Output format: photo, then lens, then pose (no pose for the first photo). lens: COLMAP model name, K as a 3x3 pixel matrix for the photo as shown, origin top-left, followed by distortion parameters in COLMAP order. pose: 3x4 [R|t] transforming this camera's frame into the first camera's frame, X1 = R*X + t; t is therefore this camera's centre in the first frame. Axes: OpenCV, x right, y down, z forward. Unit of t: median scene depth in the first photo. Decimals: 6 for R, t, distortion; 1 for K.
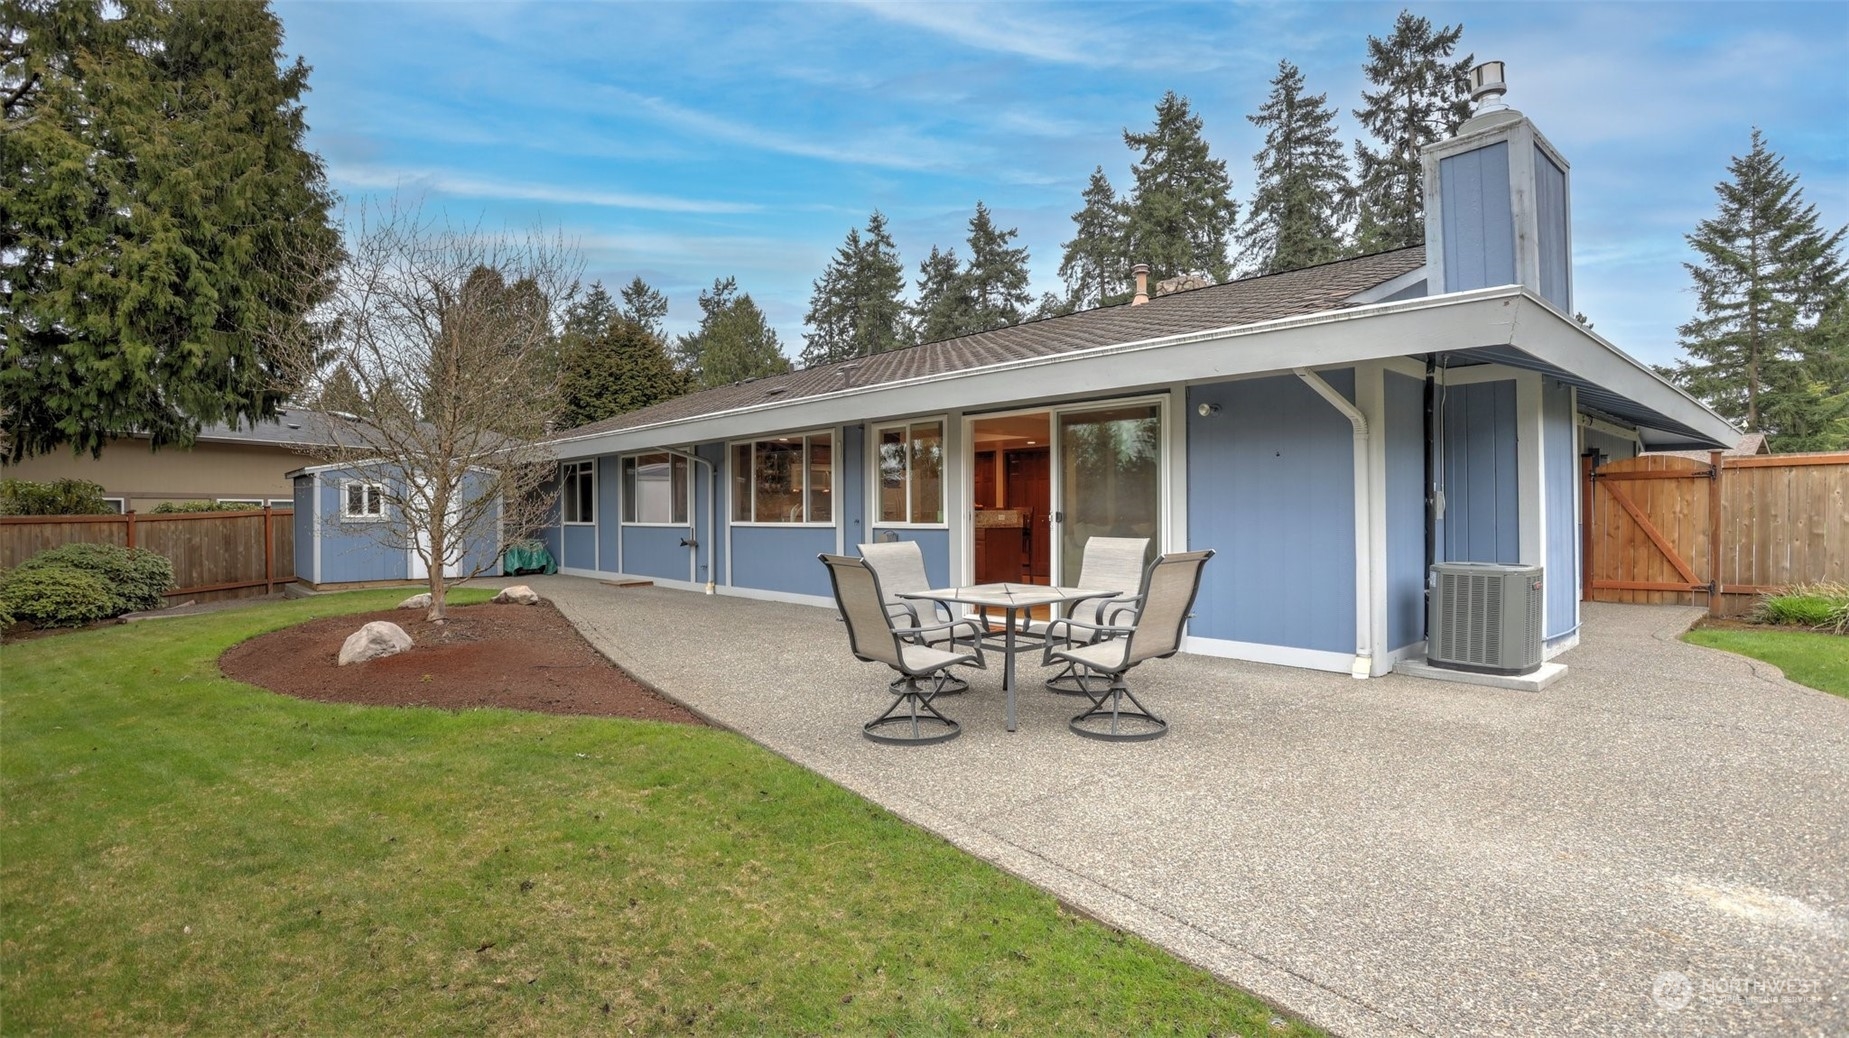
lens RADIAL K [[899.3, 0, 937.2], [0, 899.3, 507.4], [0, 0, 1]] dist [-0.047556, 0.010862]
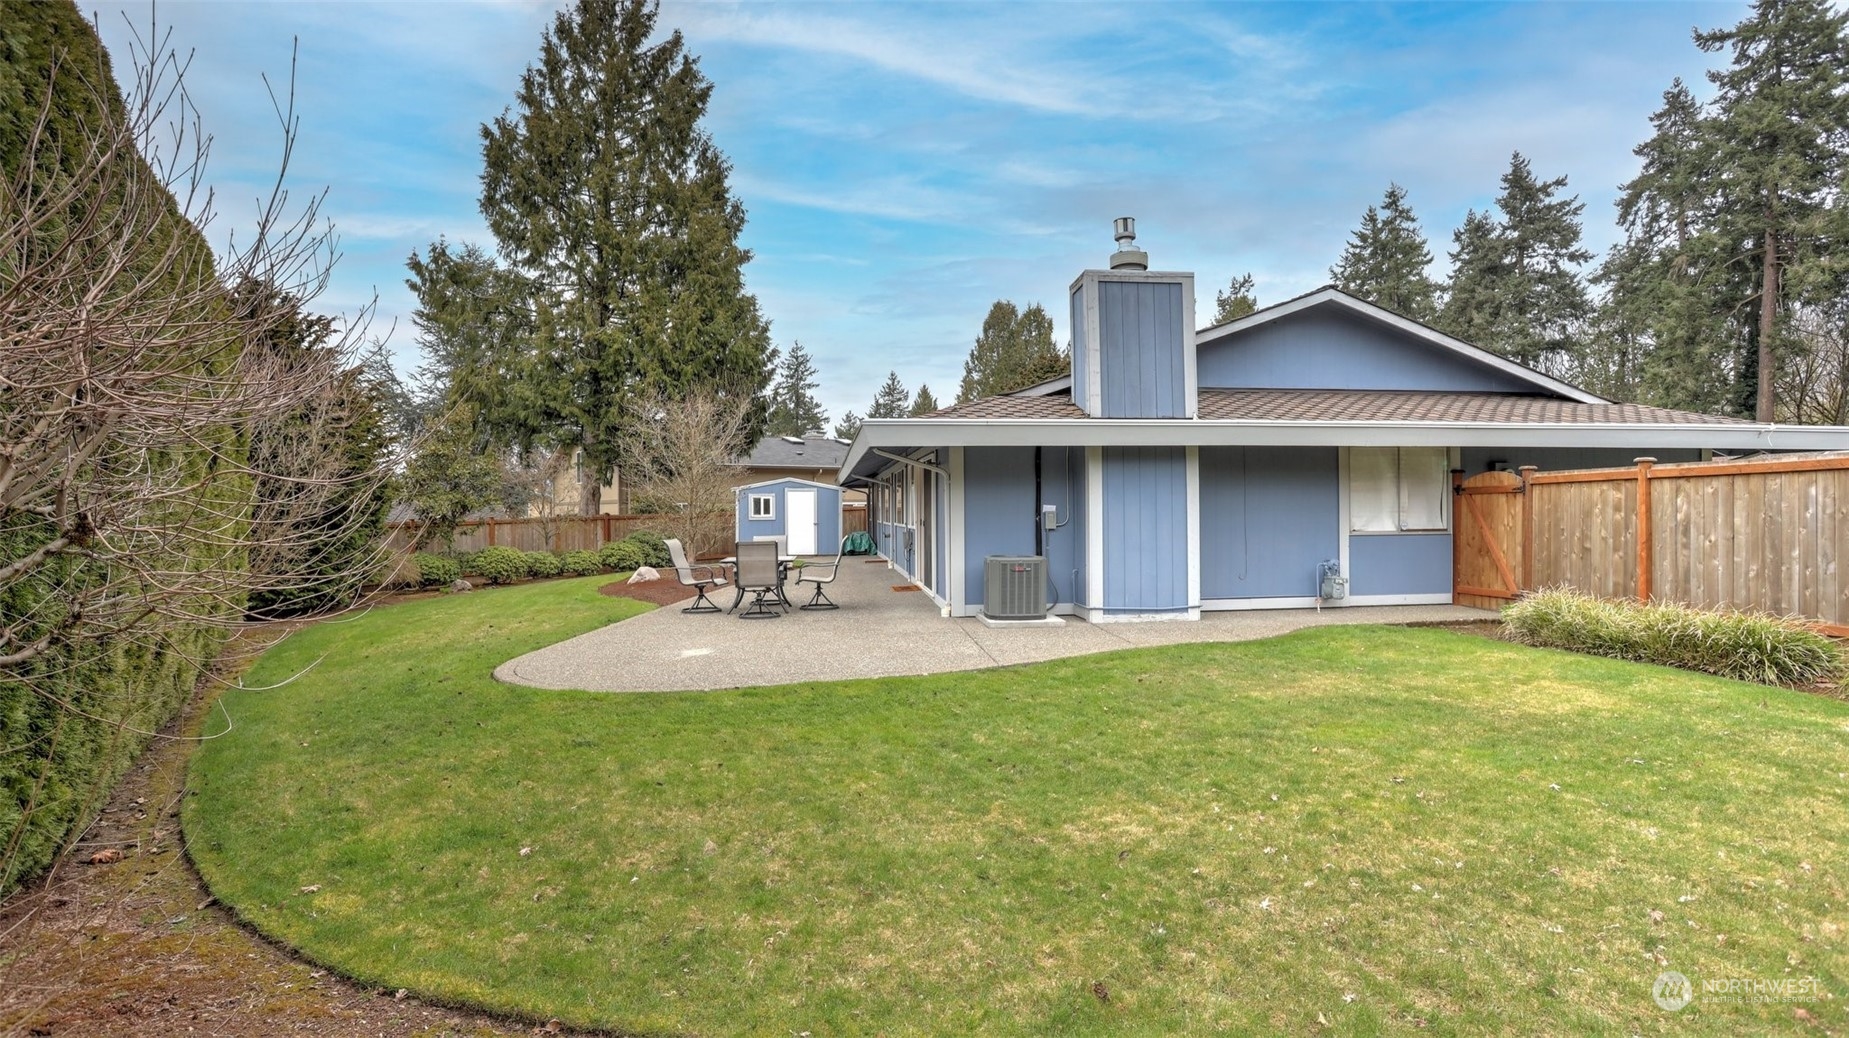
lens RADIAL K [[899.3, 0, 905.5], [0, 899.3, 516.1], [0, 0, 1]] dist [-0.047556, 0.010862]
pose [[0.789468, 0.008109, -0.613738, 0.106780], [0.000037, 0.999912, 0.013259, -0.002255], [0.613792, -0.010490, 0.789398, -0.032551]]
